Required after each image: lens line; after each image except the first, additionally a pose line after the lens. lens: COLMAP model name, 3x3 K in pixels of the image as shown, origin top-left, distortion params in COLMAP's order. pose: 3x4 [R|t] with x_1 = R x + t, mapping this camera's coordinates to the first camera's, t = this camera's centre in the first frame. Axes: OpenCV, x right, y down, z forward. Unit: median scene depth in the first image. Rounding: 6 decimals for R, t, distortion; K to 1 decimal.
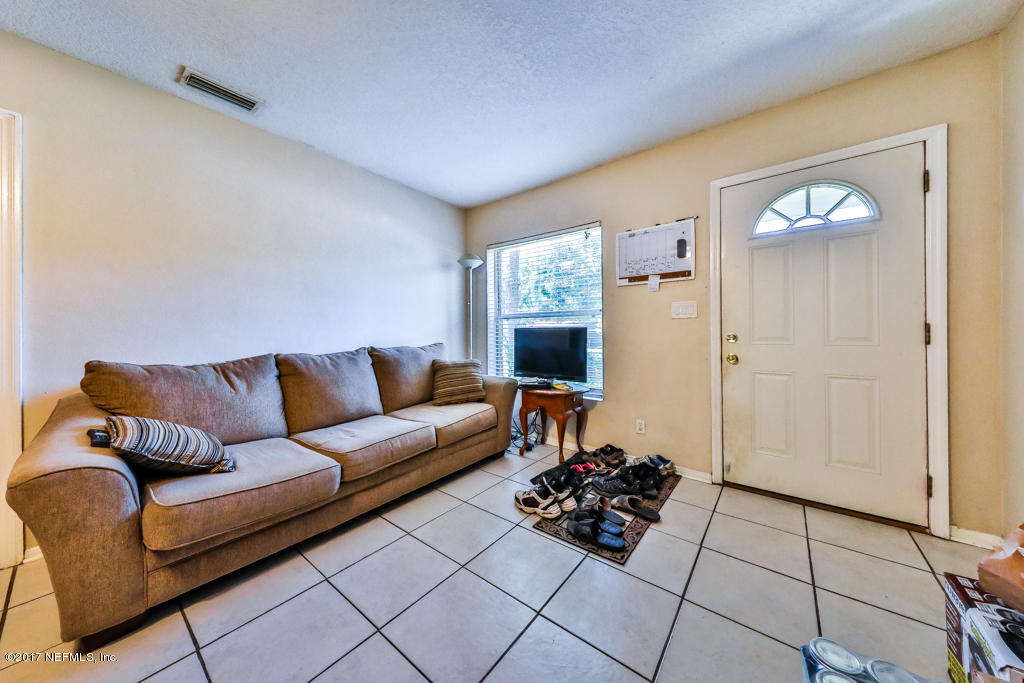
lens RADIAL K [[338.1, 0, 505.4], [0, 338.1, 332.4], [0, 0, 1]] dist [0.000727, 0.000068]
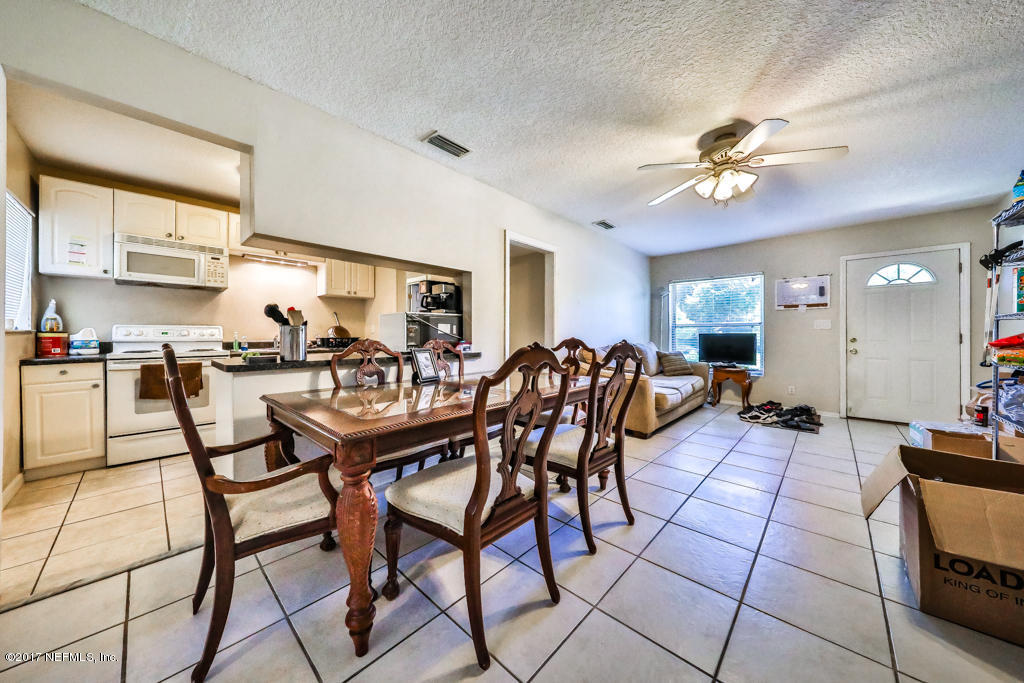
lens RADIAL K [[345.4, 0, 508.8], [0, 345.4, 332.8], [0, 0, 1]] dist [0.000993, -0.000007]
pose [[0.996787, 0.011442, -0.079271, -1.001760], [-0.012300, 0.999871, -0.010347, 0.017804], [0.079142, 0.011288, 0.996799, -0.985546]]
